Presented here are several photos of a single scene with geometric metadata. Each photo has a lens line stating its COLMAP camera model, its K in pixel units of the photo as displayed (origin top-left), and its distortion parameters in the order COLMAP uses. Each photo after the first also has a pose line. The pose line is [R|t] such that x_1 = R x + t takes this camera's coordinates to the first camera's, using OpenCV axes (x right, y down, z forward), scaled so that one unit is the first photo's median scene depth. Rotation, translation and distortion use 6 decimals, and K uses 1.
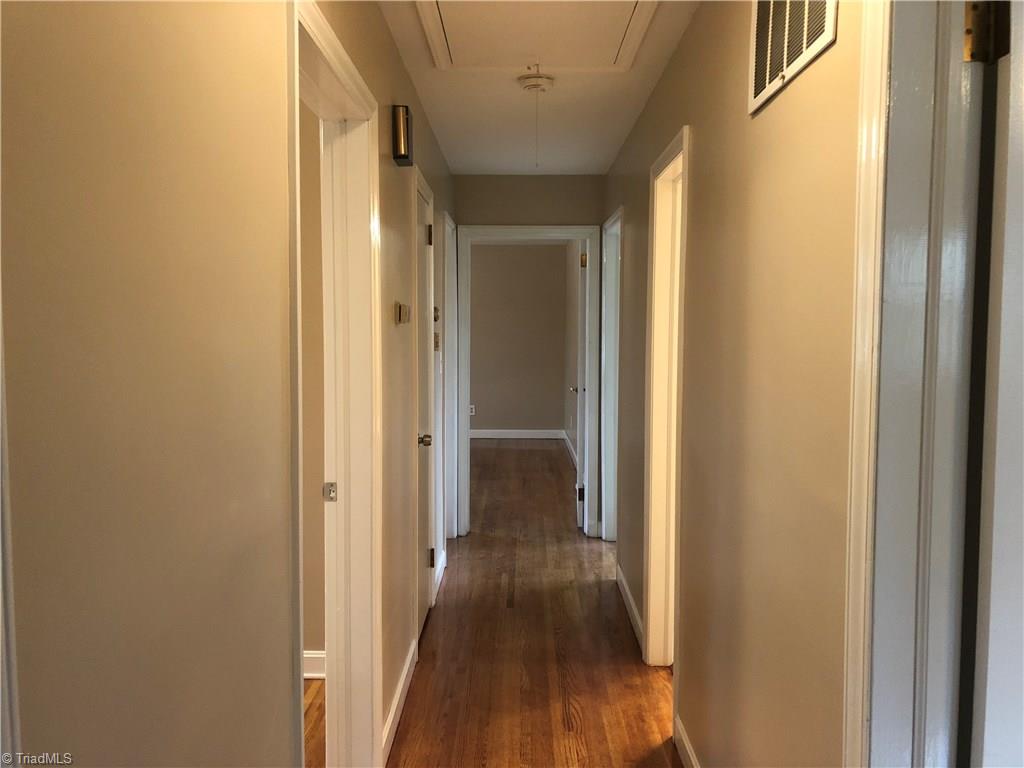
lens RADIAL K [[836.5, 0, 512.0], [0, 836.5, 383.4], [0, 0, 1]] dist [0.028369, -0.040360]
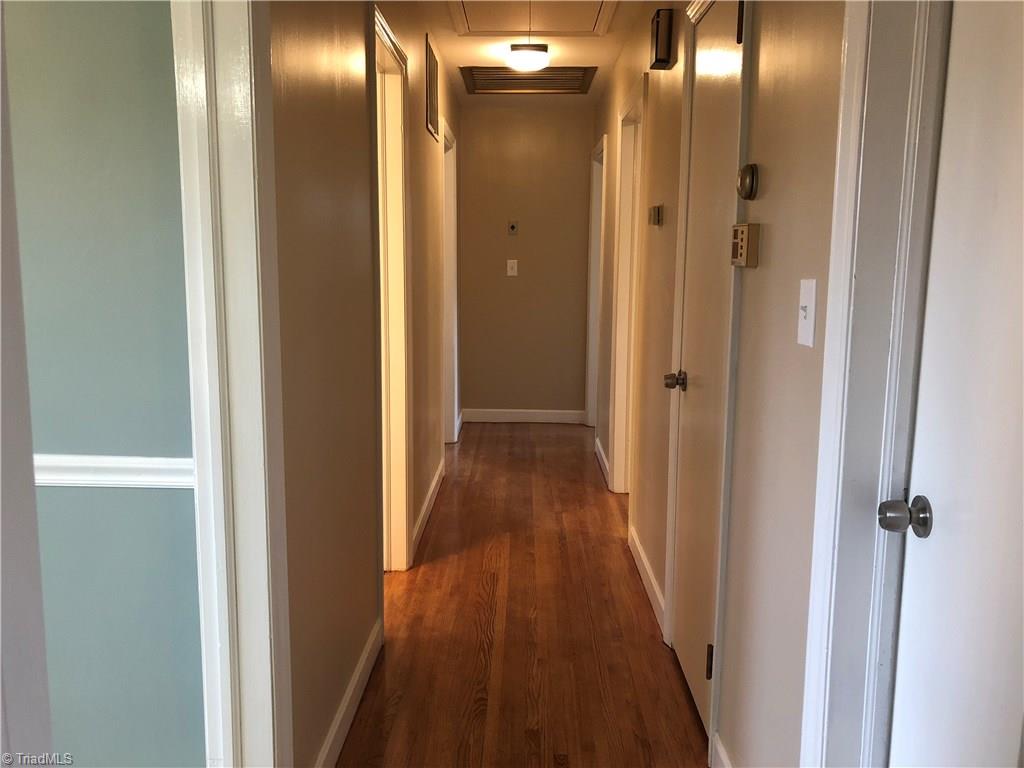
lens RADIAL K [[836.5, 0, 511.5], [0, 836.5, 382.5], [0, 0, 1]] dist [0.028369, -0.040360]
pose [[-0.999907, -0.013054, 0.003961, 0.039603], [-0.011848, 0.974935, 0.222174, -0.104961], [-0.006762, 0.222107, -0.974999, 1.961244]]
